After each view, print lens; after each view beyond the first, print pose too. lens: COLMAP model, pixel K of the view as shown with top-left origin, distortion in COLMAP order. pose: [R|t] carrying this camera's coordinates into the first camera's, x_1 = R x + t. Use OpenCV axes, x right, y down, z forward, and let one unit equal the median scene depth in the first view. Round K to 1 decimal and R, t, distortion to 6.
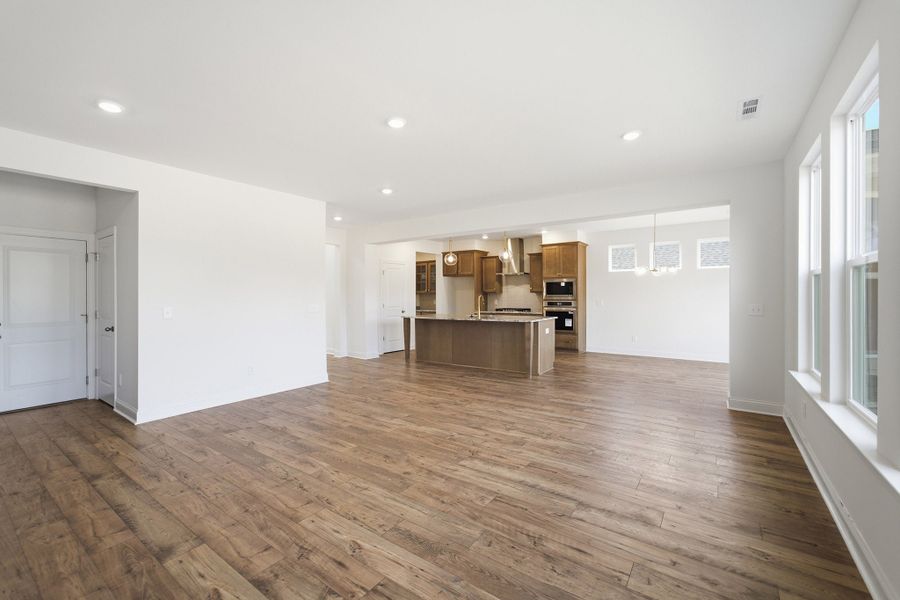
lens RADIAL K [[378.3, 0, 450.6], [0, 378.3, 302.6], [0, 0, 1]] dist [-0.049956, 0.030972]
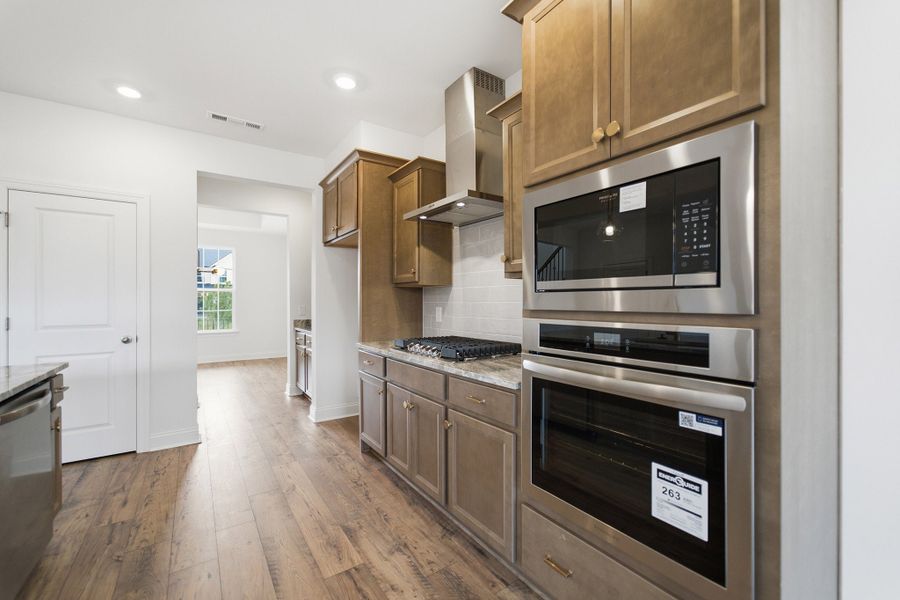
lens RADIAL K [[373.3, 0, 450.0], [0, 373.3, 300.0], [0, 0, 1]] dist [-0.000716, 0.000816]
pose [[0.937590, 0.002100, -0.347736, 0.480116], [-0.006900, 0.999897, -0.012567, -0.017260], [0.347674, 0.014182, 0.937508, 1.446555]]
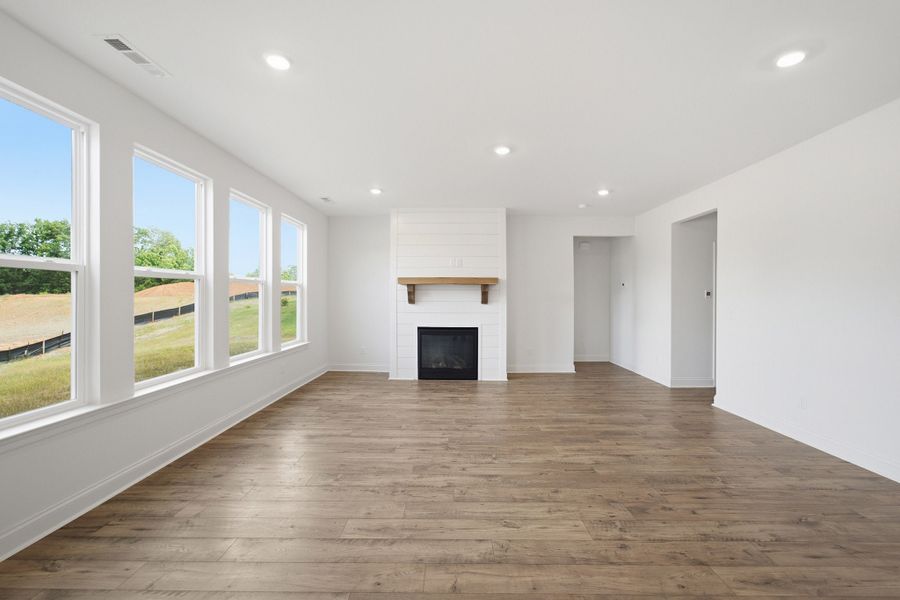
lens RADIAL K [[383.1, 0, 449.9], [0, 383.1, 295.1], [0, 0, 1]] dist [-0.008853, 0.000284]
pose [[-0.818314, 0.000733, -0.574771, 0.421336], [-0.006284, 0.999928, 0.010222, -0.024571], [0.574737, 0.011977, -0.818251, 1.169695]]
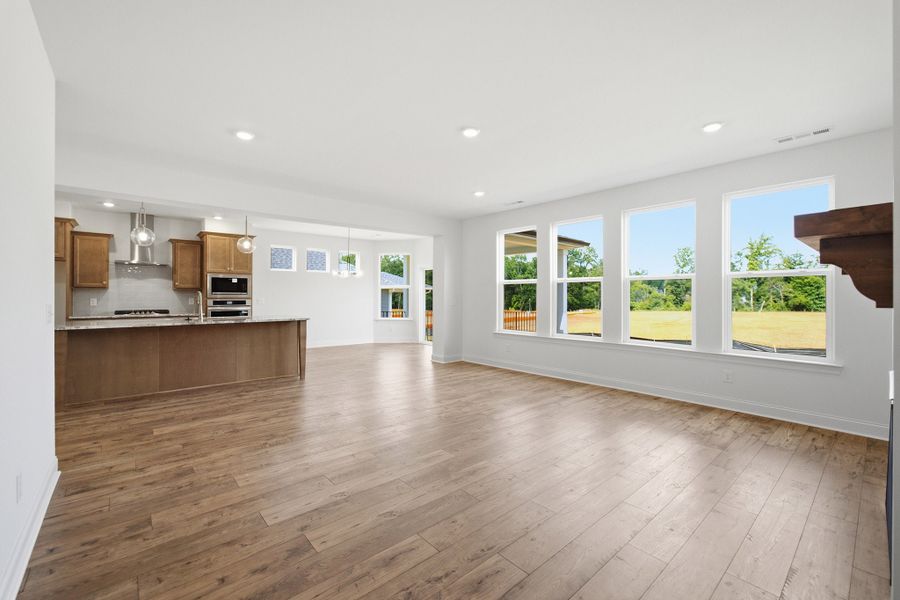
lens RADIAL K [[379.3, 0, 453.3], [0, 379.3, 288.2], [0, 0, 1]] dist [-0.003202, -0.000190]
pose [[0.232754, 0.027261, 0.972154, -0.775866], [0.009498, 0.999496, -0.030302, 0.002171], [-0.972489, 0.016286, 0.232377, 0.484783]]
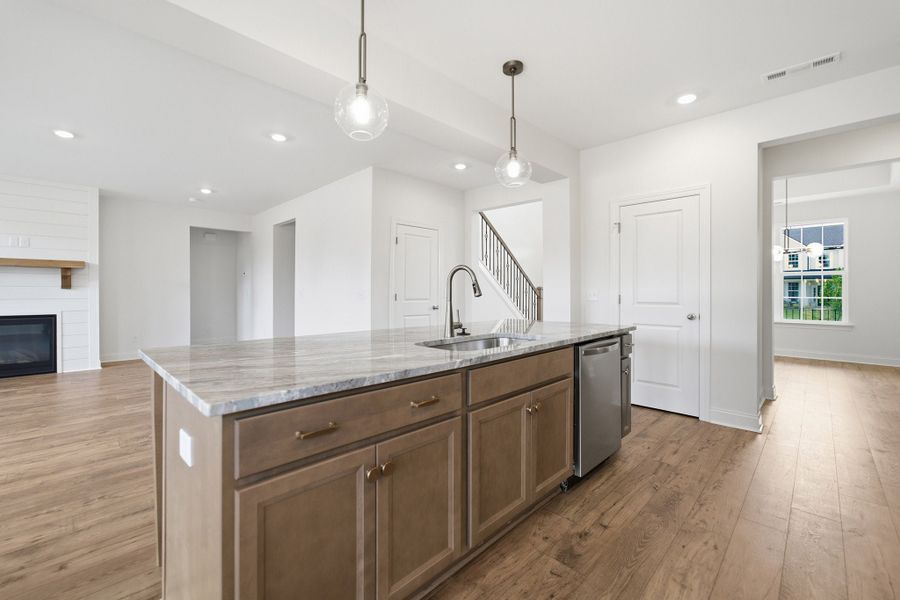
lens RADIAL K [[379.4, 0, 448.3], [0, 379.4, 291.6], [0, 0, 1]] dist [-0.001454, 0.000354]
pose [[-0.161438, 0.008457, -0.986847, 0.539135], [-0.013211, 0.999855, 0.010729, -0.004509], [0.986794, 0.014769, -0.161303, 1.502797]]
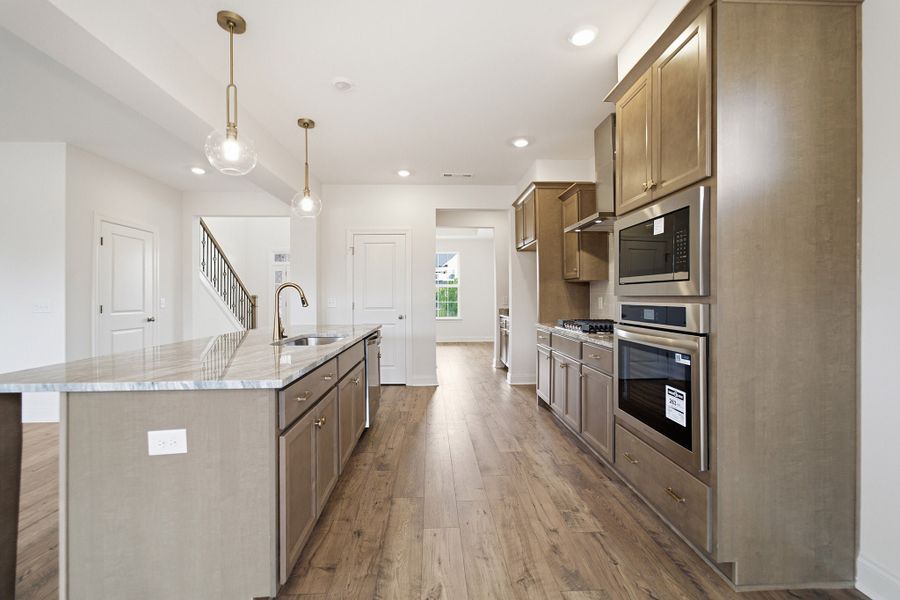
lens RADIAL K [[383.1, 0, 449.9], [0, 383.1, 295.1], [0, 0, 1]] dist [-0.008853, 0.000284]
pose [[0.615292, 0.000360, -0.788299, 0.679650], [-0.009464, 0.999931, -0.006930, -0.009660], [0.788243, 0.011725, 0.615253, 1.295381]]
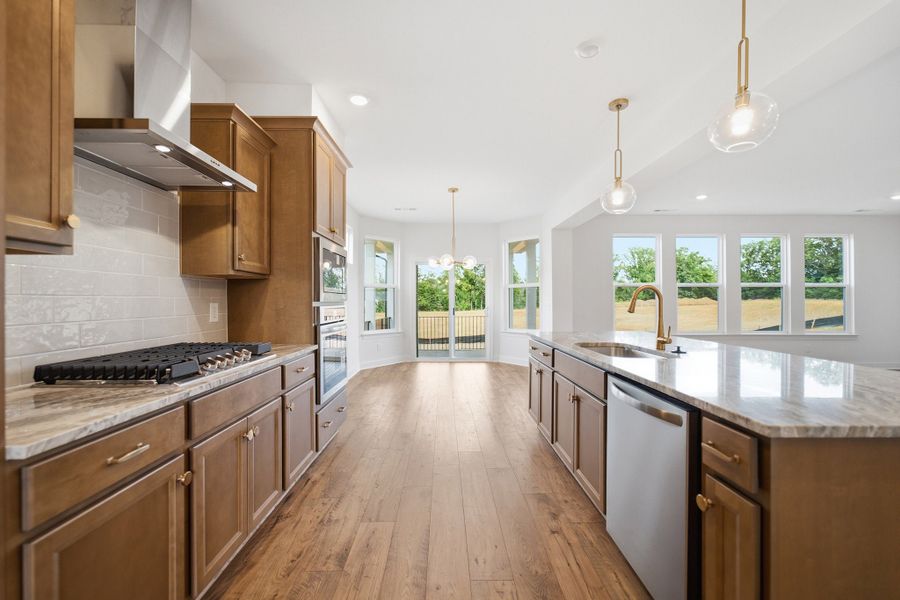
lens RADIAL K [[373.3, 0, 450.0], [0, 373.3, 300.0], [0, 0, 1]] dist [-0.000716, 0.000816]
pose [[-0.588282, 0.007919, 0.808617, -0.111113], [0.015020, 0.999887, 0.001135, -0.014190], [-0.808516, 0.012813, -0.588335, 1.914149]]
